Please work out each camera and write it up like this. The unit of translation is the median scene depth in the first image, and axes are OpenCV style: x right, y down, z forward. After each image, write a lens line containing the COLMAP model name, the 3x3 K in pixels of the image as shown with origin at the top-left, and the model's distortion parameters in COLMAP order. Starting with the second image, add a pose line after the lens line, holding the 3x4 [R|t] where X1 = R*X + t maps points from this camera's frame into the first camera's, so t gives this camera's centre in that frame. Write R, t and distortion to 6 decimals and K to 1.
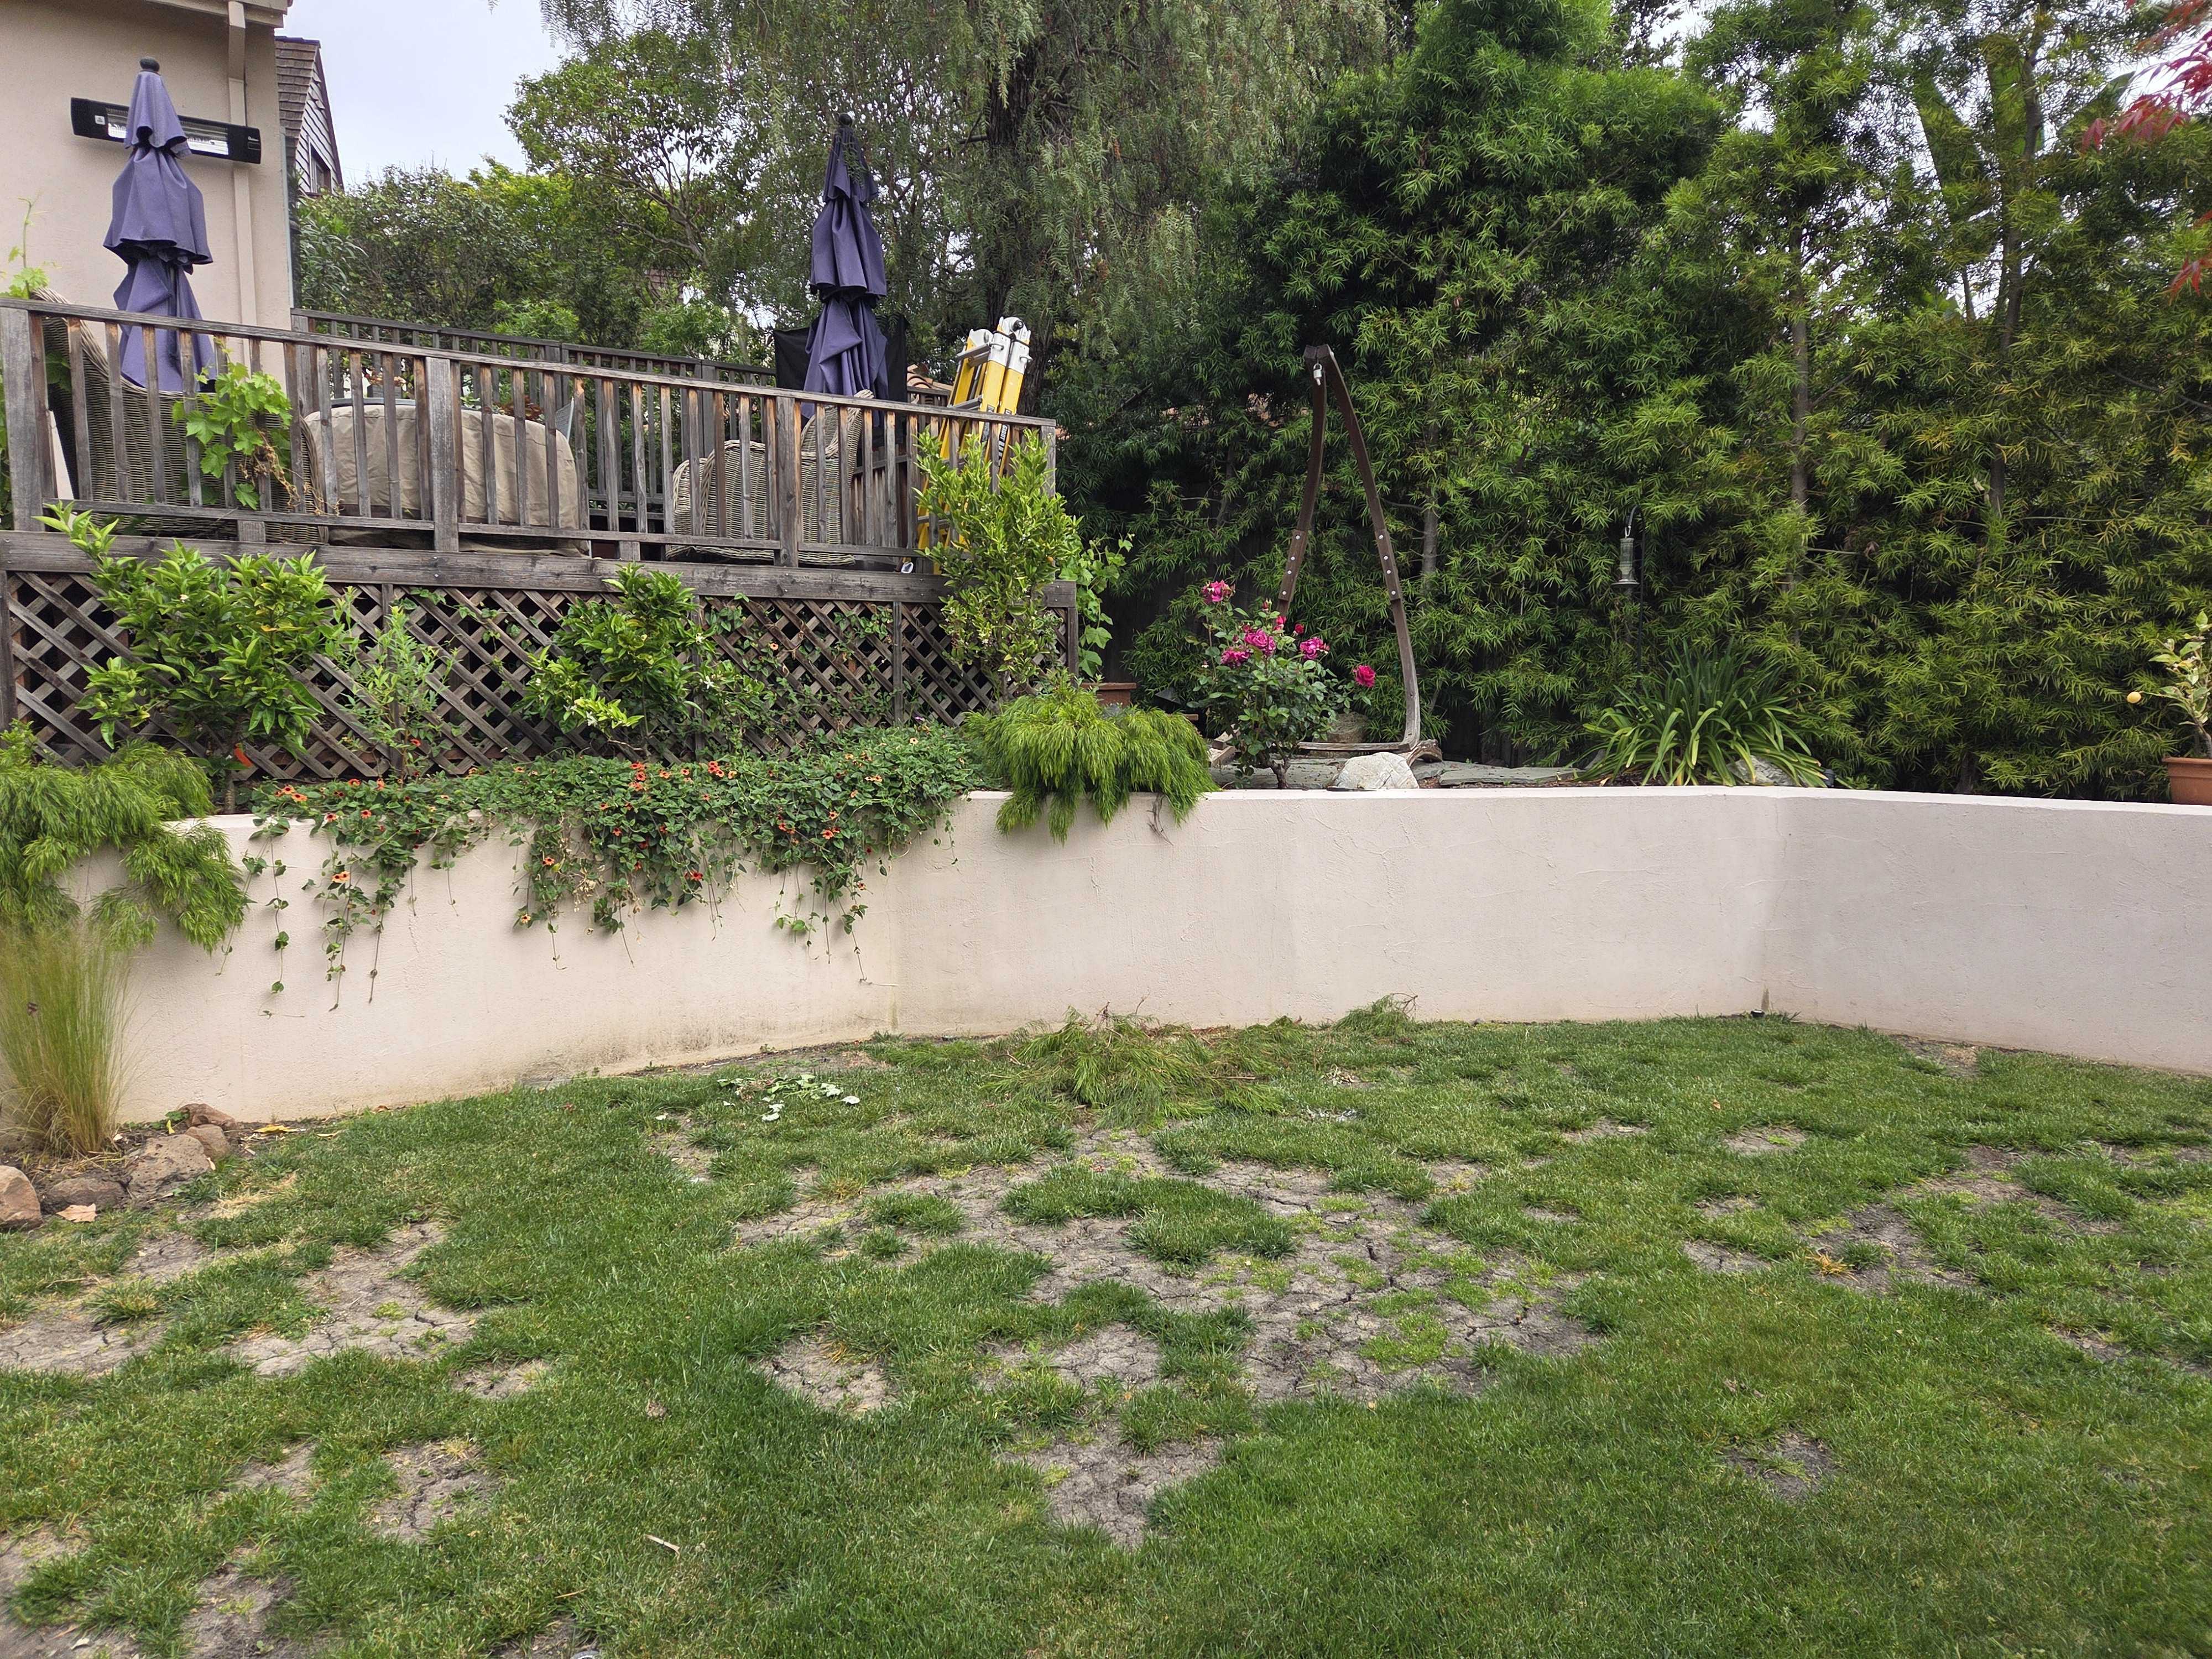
lens RADIAL K [[1474.4, 0, 1119.4], [0, 1474.4, 832.7], [0, 0, 1]] dist [0.028575, -0.003877]
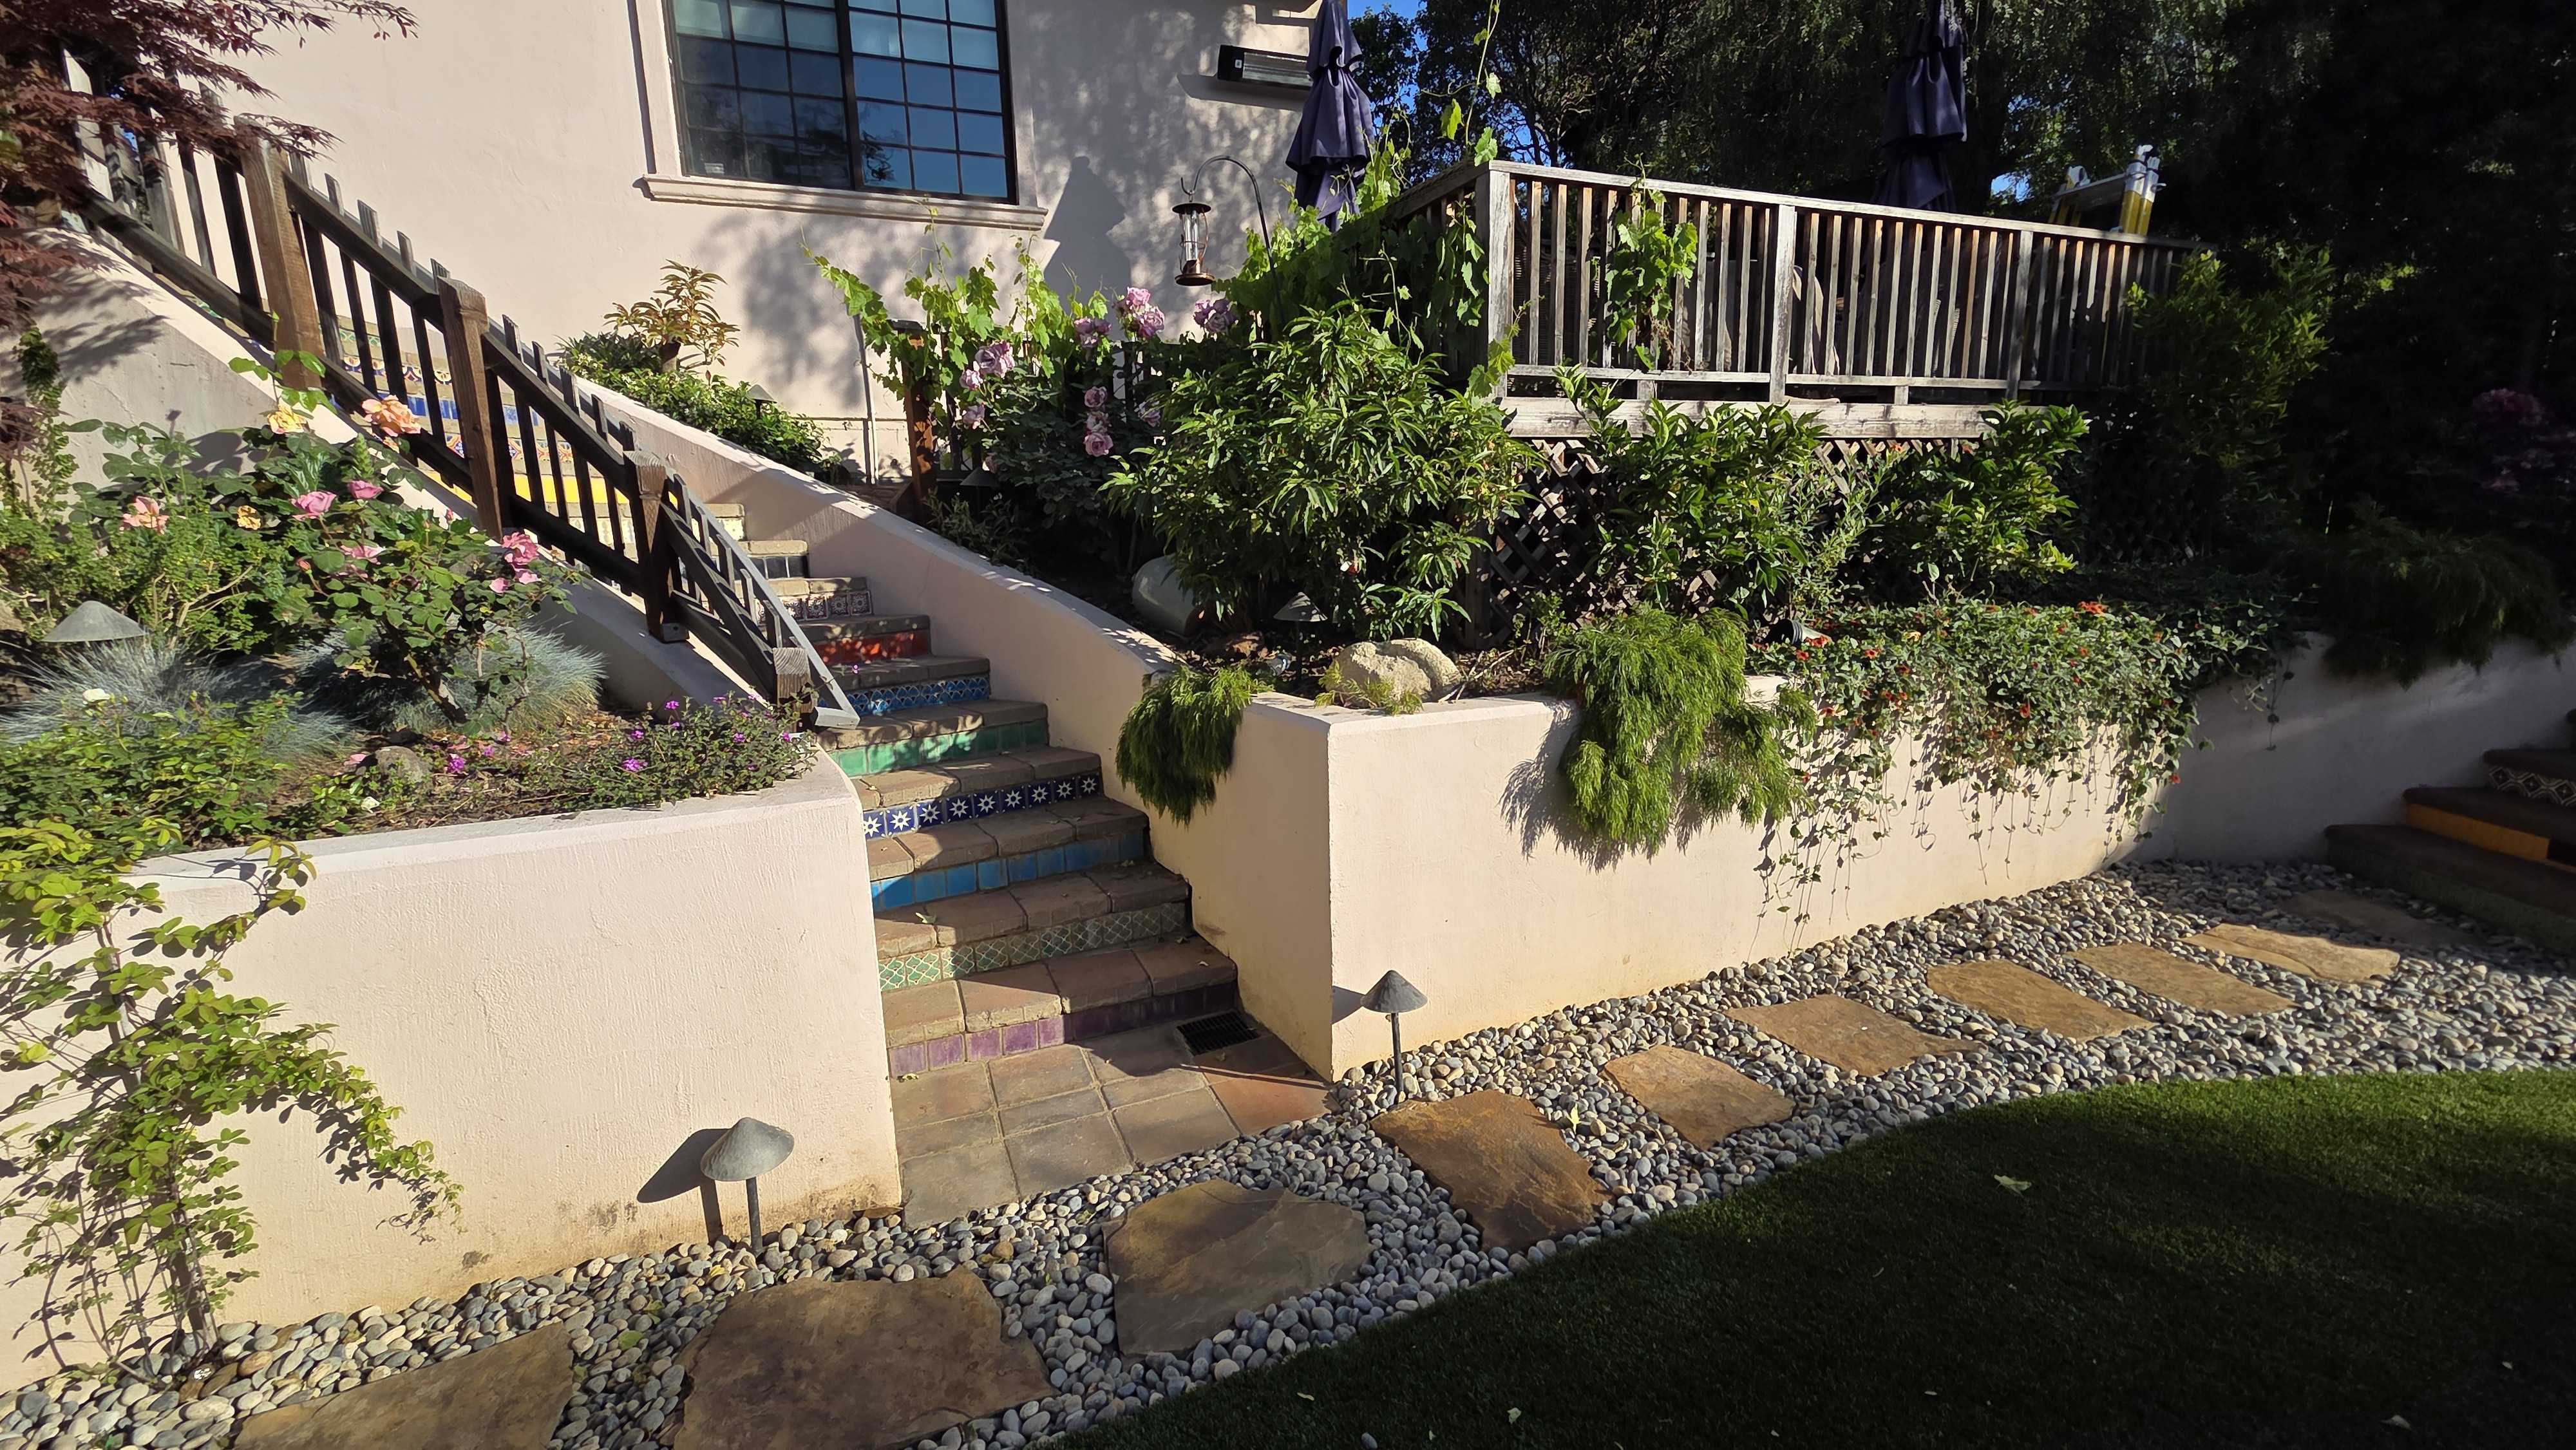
lens RADIAL K [[1057.5, 0, 1284.9], [0, 1057.5, 711.6], [0, 0, 1]] dist [-0.001235, 0.000020]
pose [[0.981497, -0.001000, -0.191473, -0.535282], [0.014667, 0.997441, 0.069972, -0.028465], [0.190914, -0.071486, 0.979000, 0.176687]]
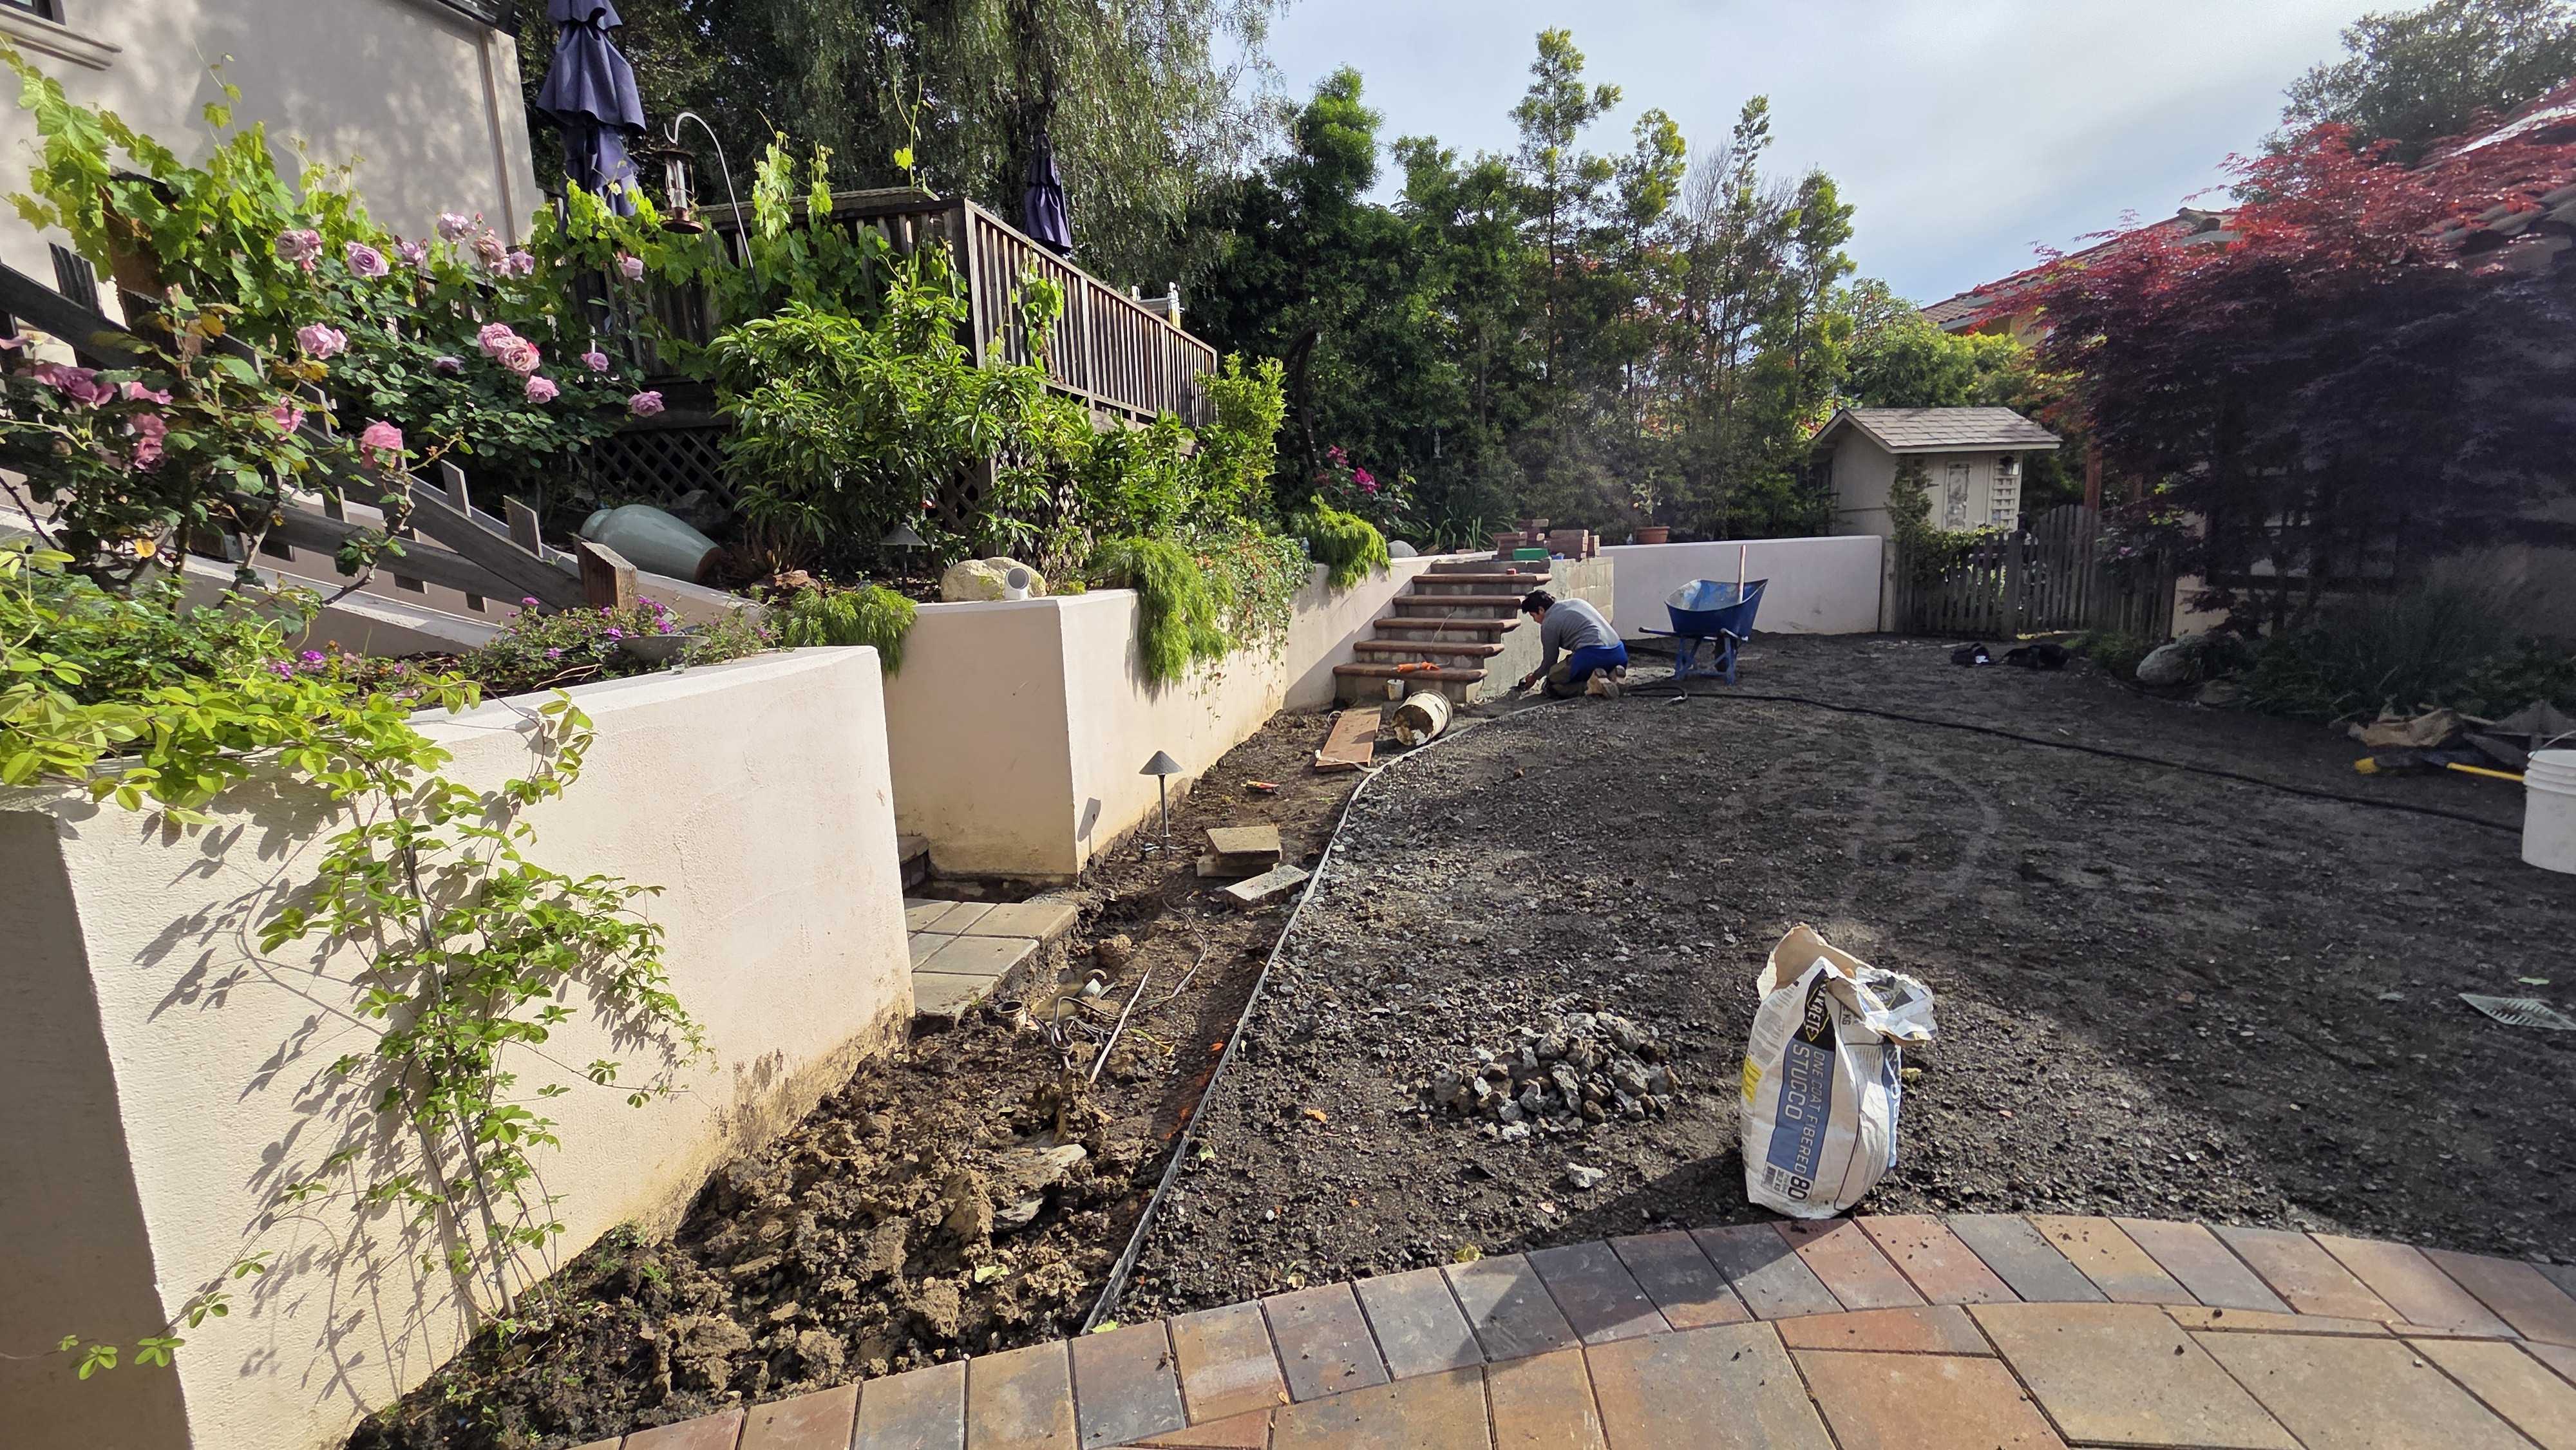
lens RADIAL K [[1047.0, 0, 1292.6], [0, 1047.0, 704.1], [0, 0, 1]] dist [0.001418, 0.005029]
pose [[0.706265, -0.139503, 0.694066, -0.895978], [0.110344, 0.990103, 0.086721, 0.025040], [-0.699295, 0.015337, 0.714669, 0.099169]]
